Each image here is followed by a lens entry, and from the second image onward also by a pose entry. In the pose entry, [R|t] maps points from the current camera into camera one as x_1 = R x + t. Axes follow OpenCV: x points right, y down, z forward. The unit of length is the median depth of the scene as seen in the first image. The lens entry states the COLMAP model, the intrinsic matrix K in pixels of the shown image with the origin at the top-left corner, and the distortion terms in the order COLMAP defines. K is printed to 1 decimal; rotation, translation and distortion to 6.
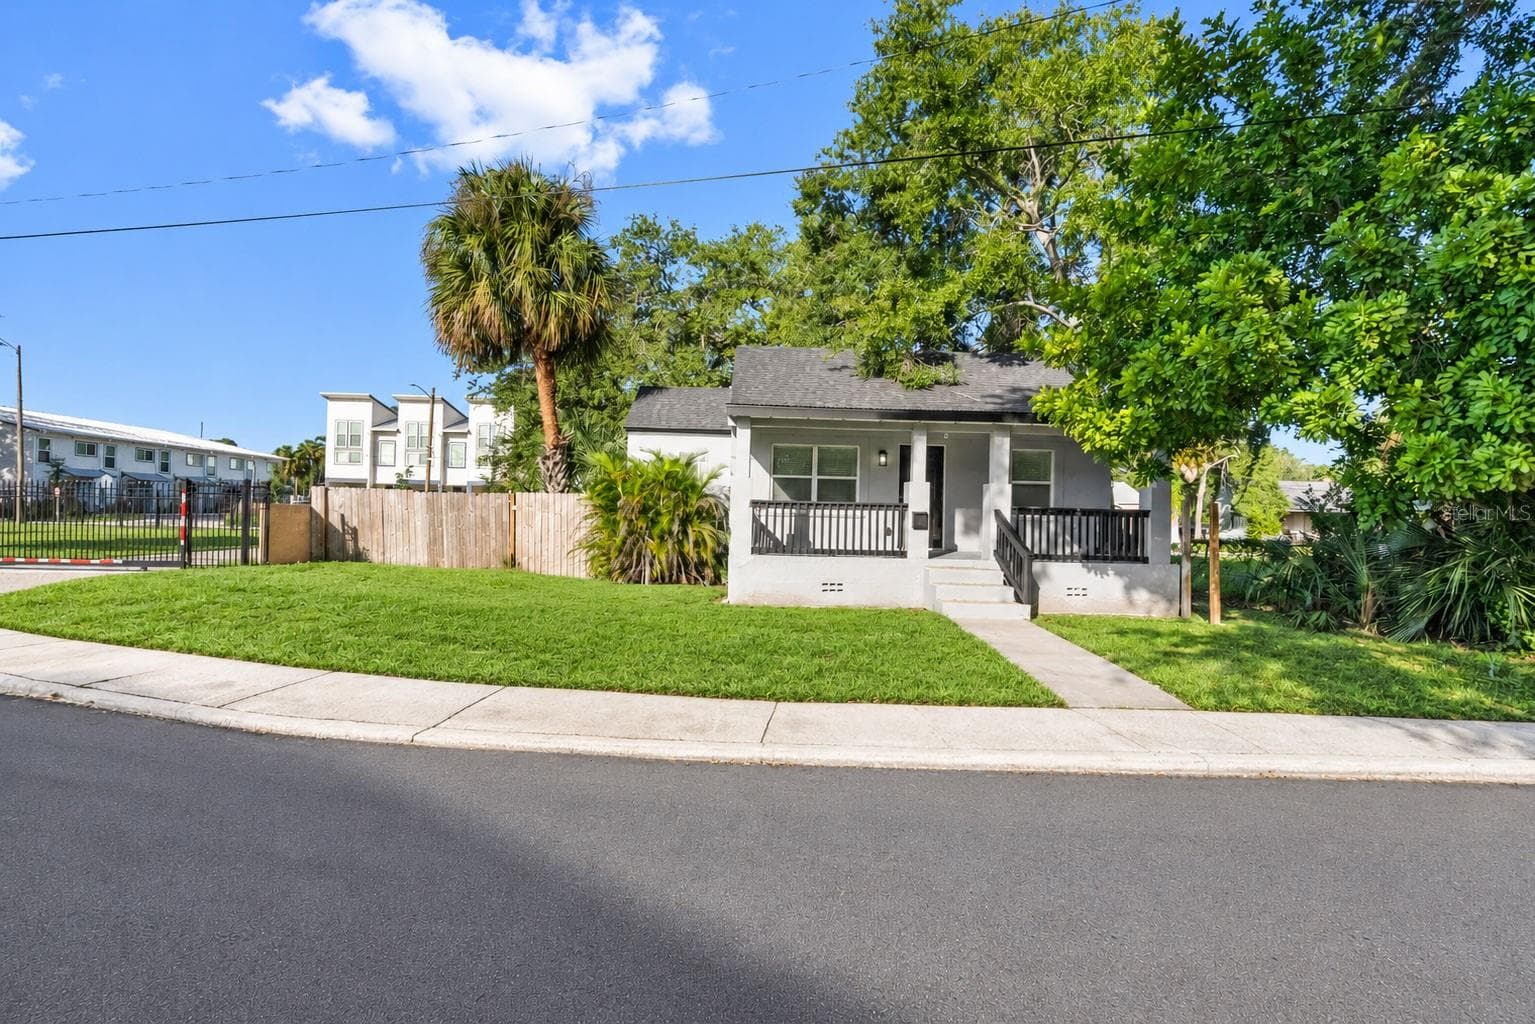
lens RADIAL K [[694.6, 0, 767.5], [0, 694.6, 512.0], [0, 0, 1]] dist [-0.000084, 0.000016]
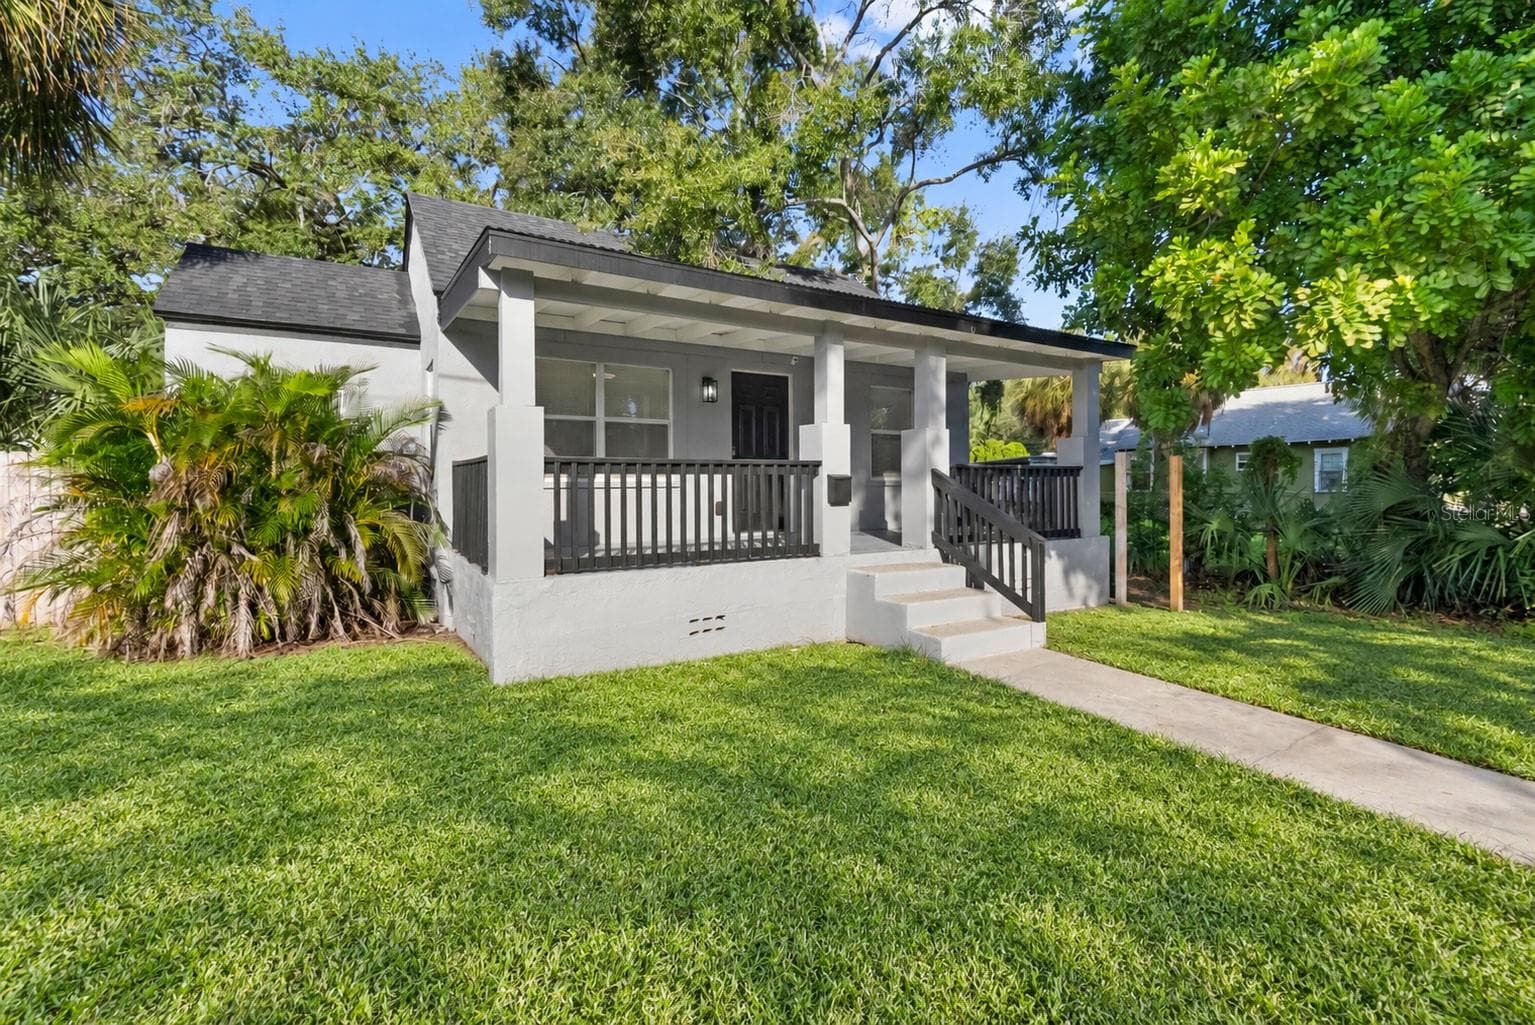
lens RADIAL K [[693.0, 0, 764.1], [0, 693.0, 485.8], [0, 0, 1]] dist [0.000149, 0.000136]
pose [[0.863208, -0.030398, 0.503932, -0.104688], [0.024509, 0.999532, 0.018311, -0.002398], [-0.504252, -0.003455, 0.863549, 0.447383]]
